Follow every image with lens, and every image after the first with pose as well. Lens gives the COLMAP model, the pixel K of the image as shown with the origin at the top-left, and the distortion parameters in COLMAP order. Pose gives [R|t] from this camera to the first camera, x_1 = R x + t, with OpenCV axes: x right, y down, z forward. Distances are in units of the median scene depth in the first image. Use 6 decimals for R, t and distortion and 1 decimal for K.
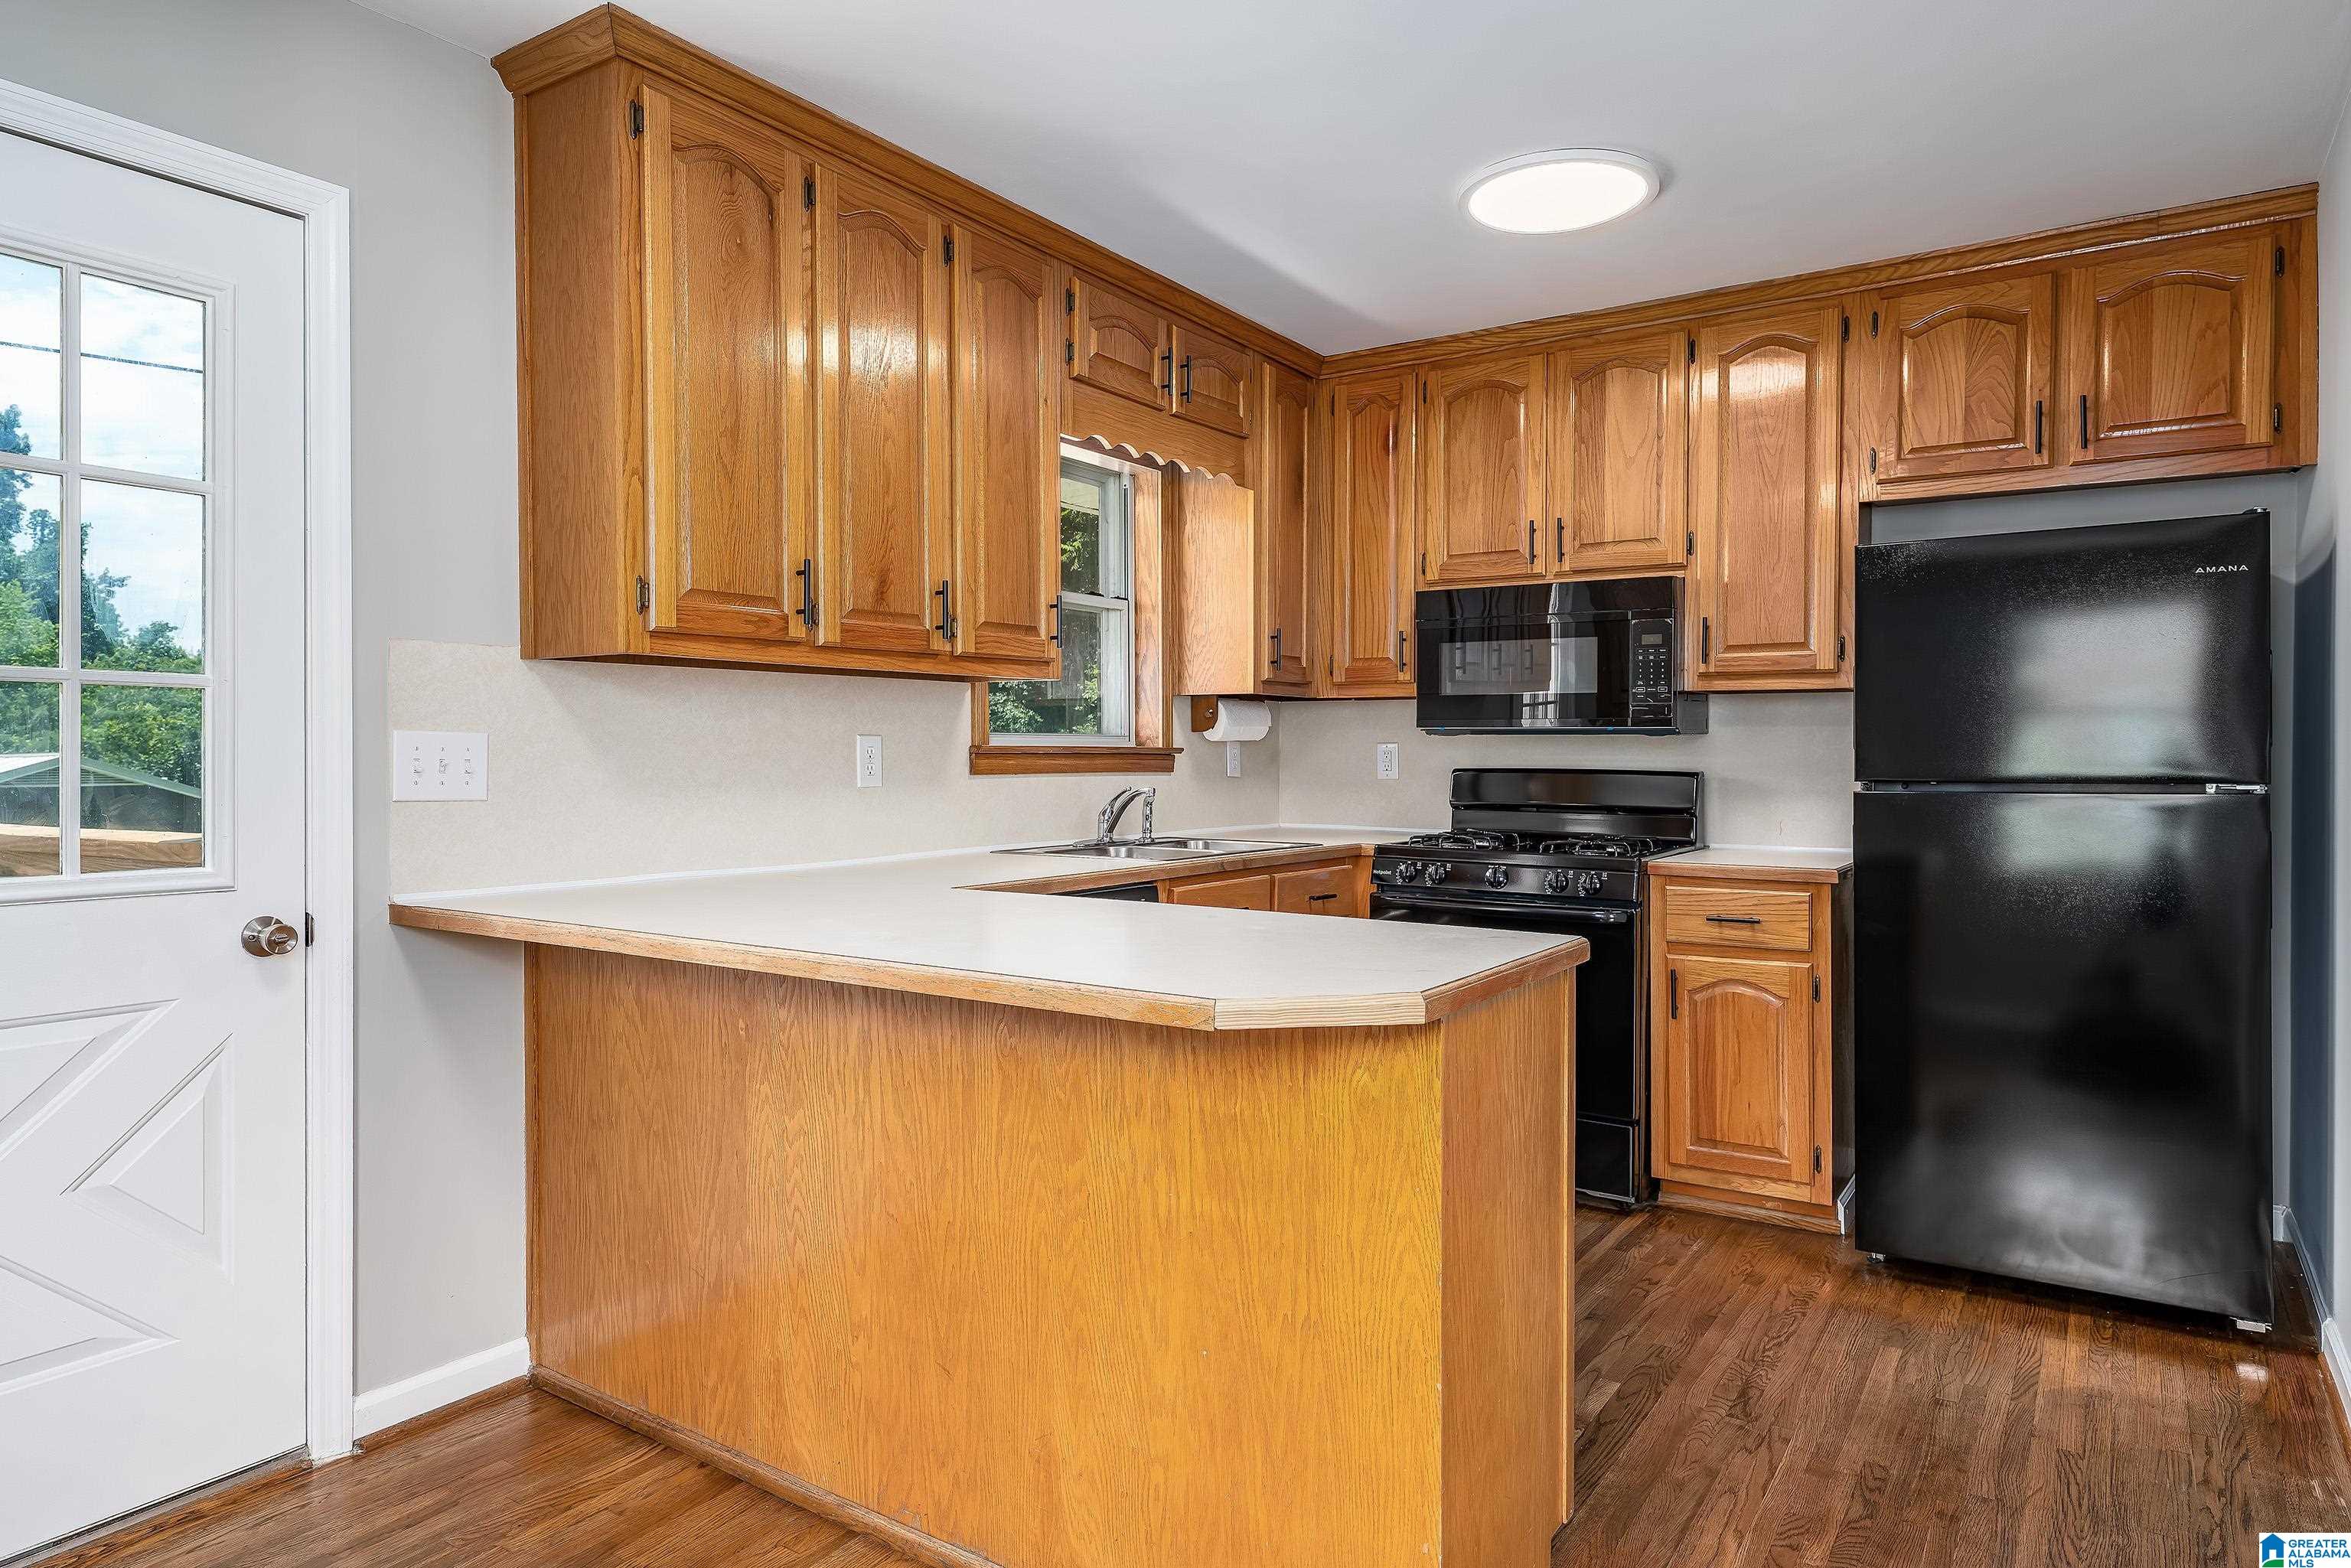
lens RADIAL K [[1379.9, 0, 1175.5], [0, 1379.9, 784.0], [0, 0, 1]] dist [0.003975, 0.001040]
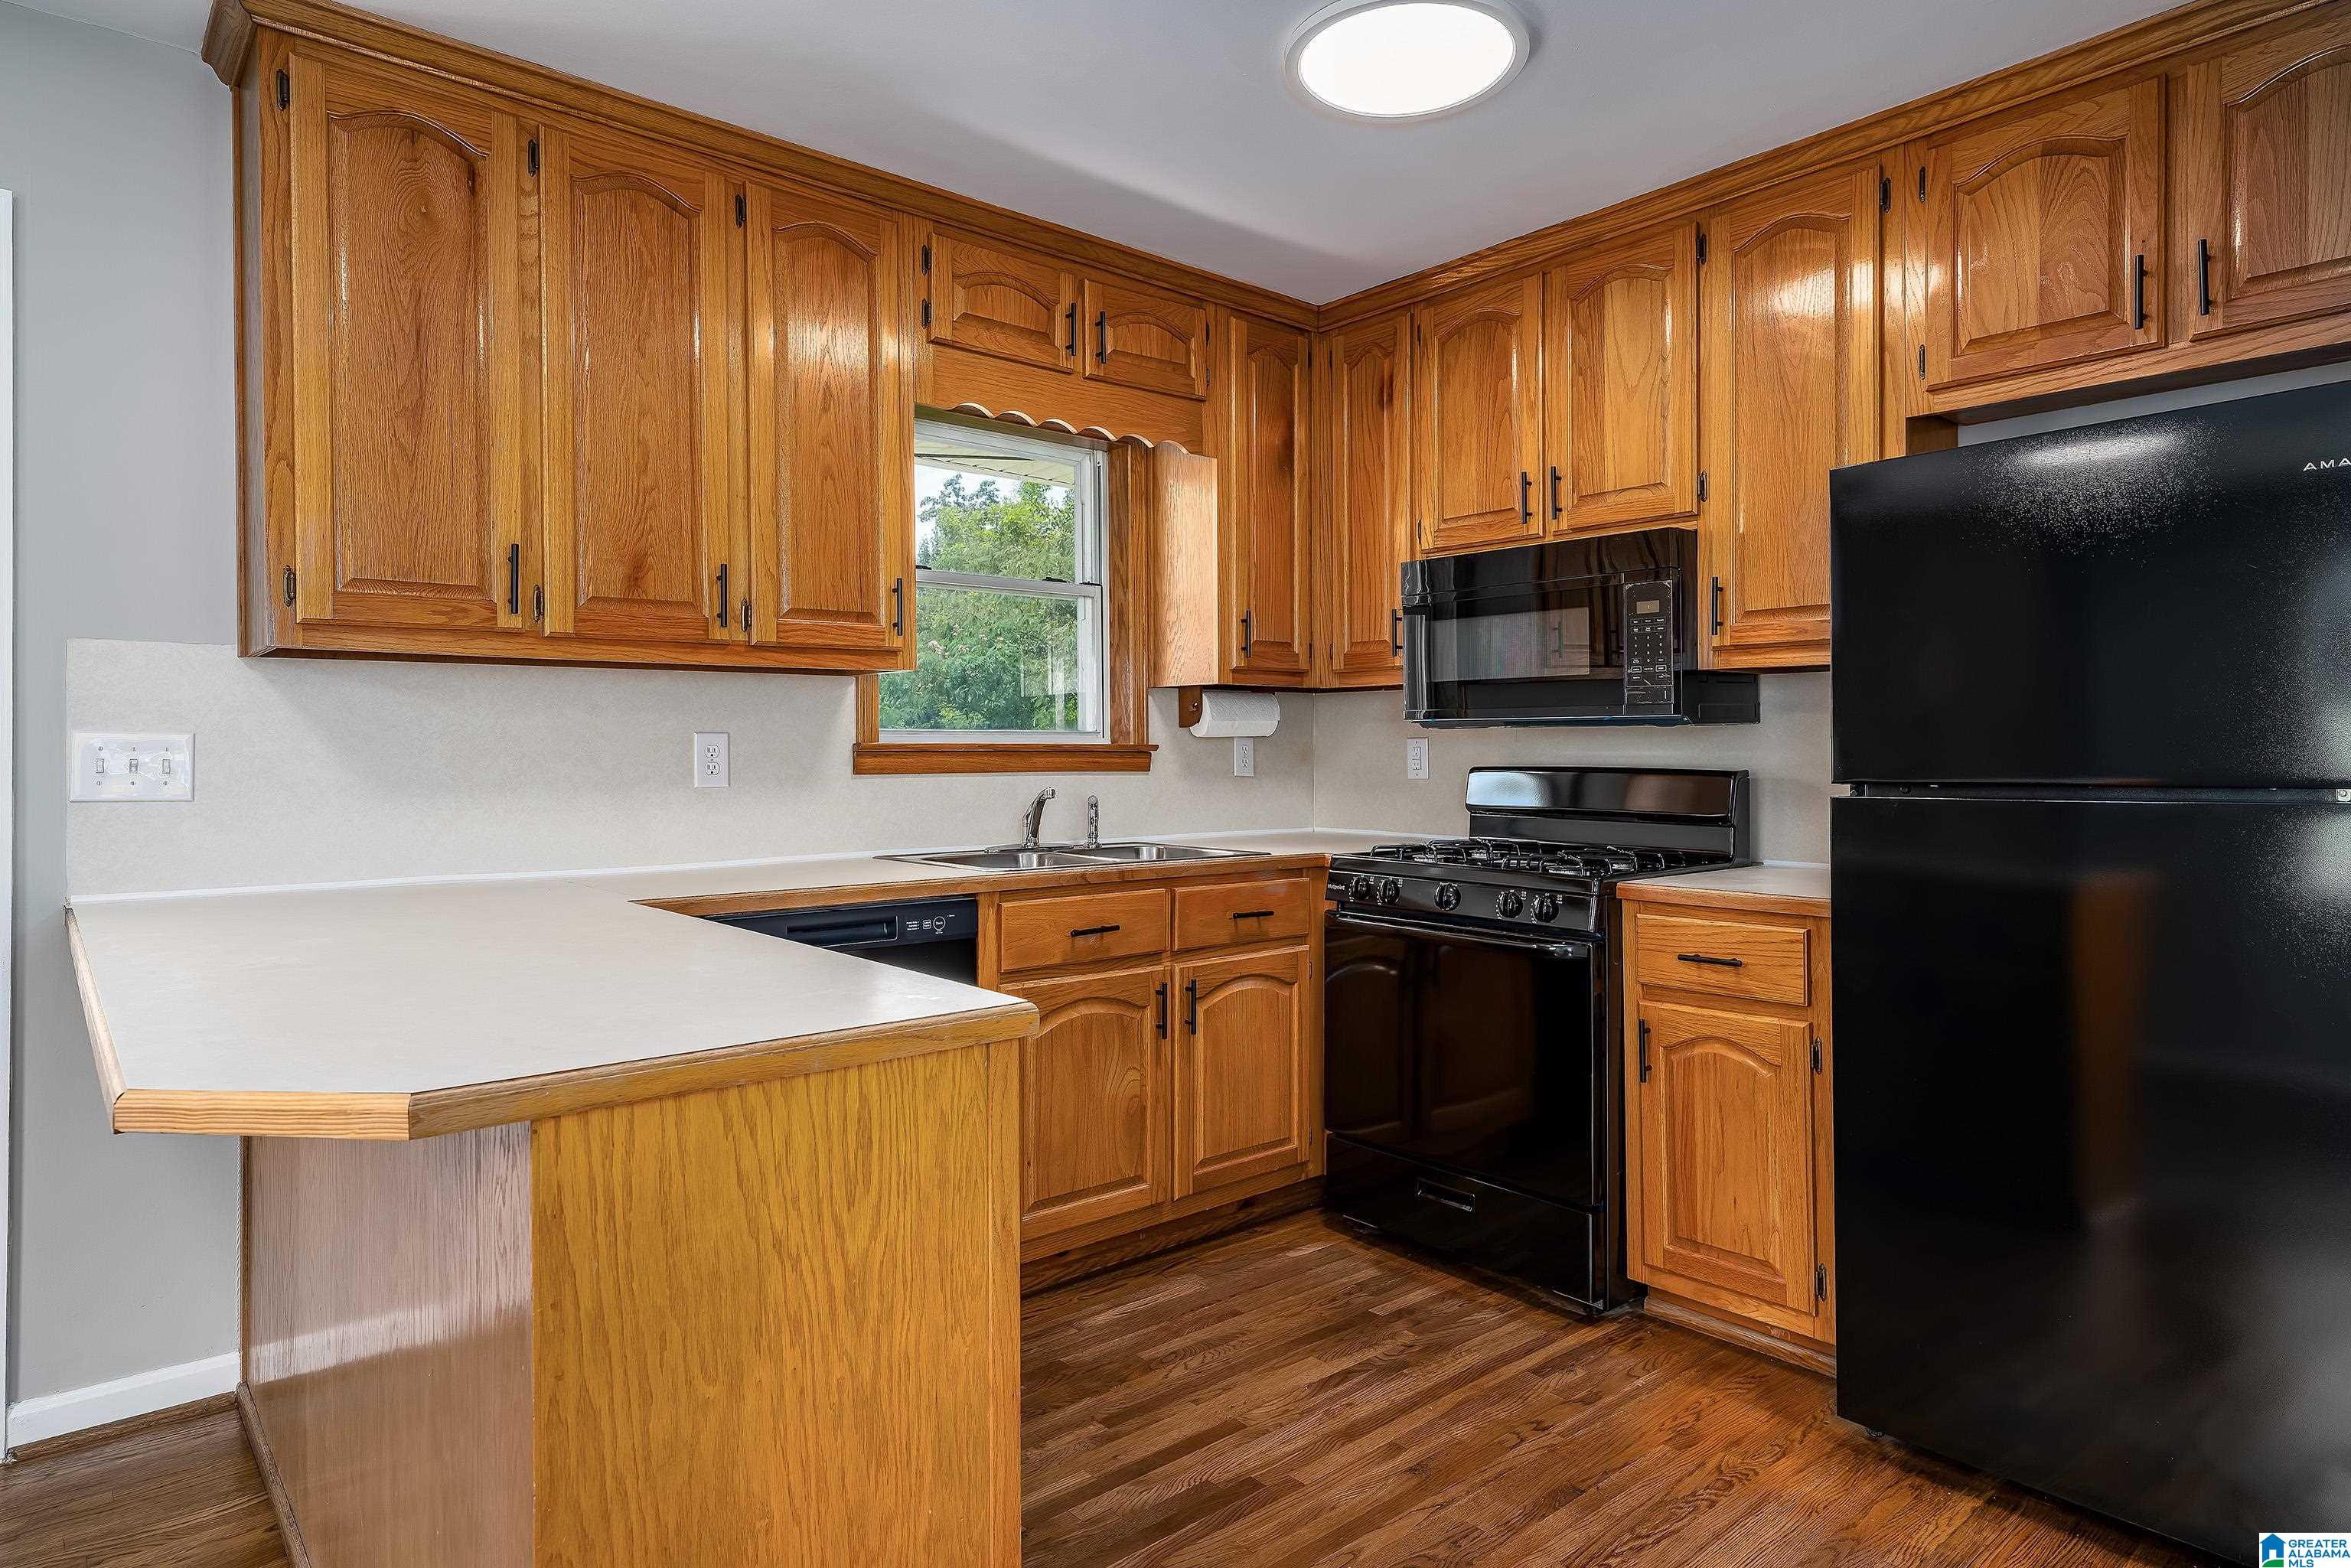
lens RADIAL K [[1319.2, 0, 1173.4], [0, 1319.2, 760.0], [0, 0, 1]] dist [0.003433, 0.000327]
pose [[0.964534, -0.002873, -0.263945, 0.293137], [-0.001604, 0.999859, -0.016744, -0.001763], [0.263955, 0.016573, 0.964392, 0.189324]]
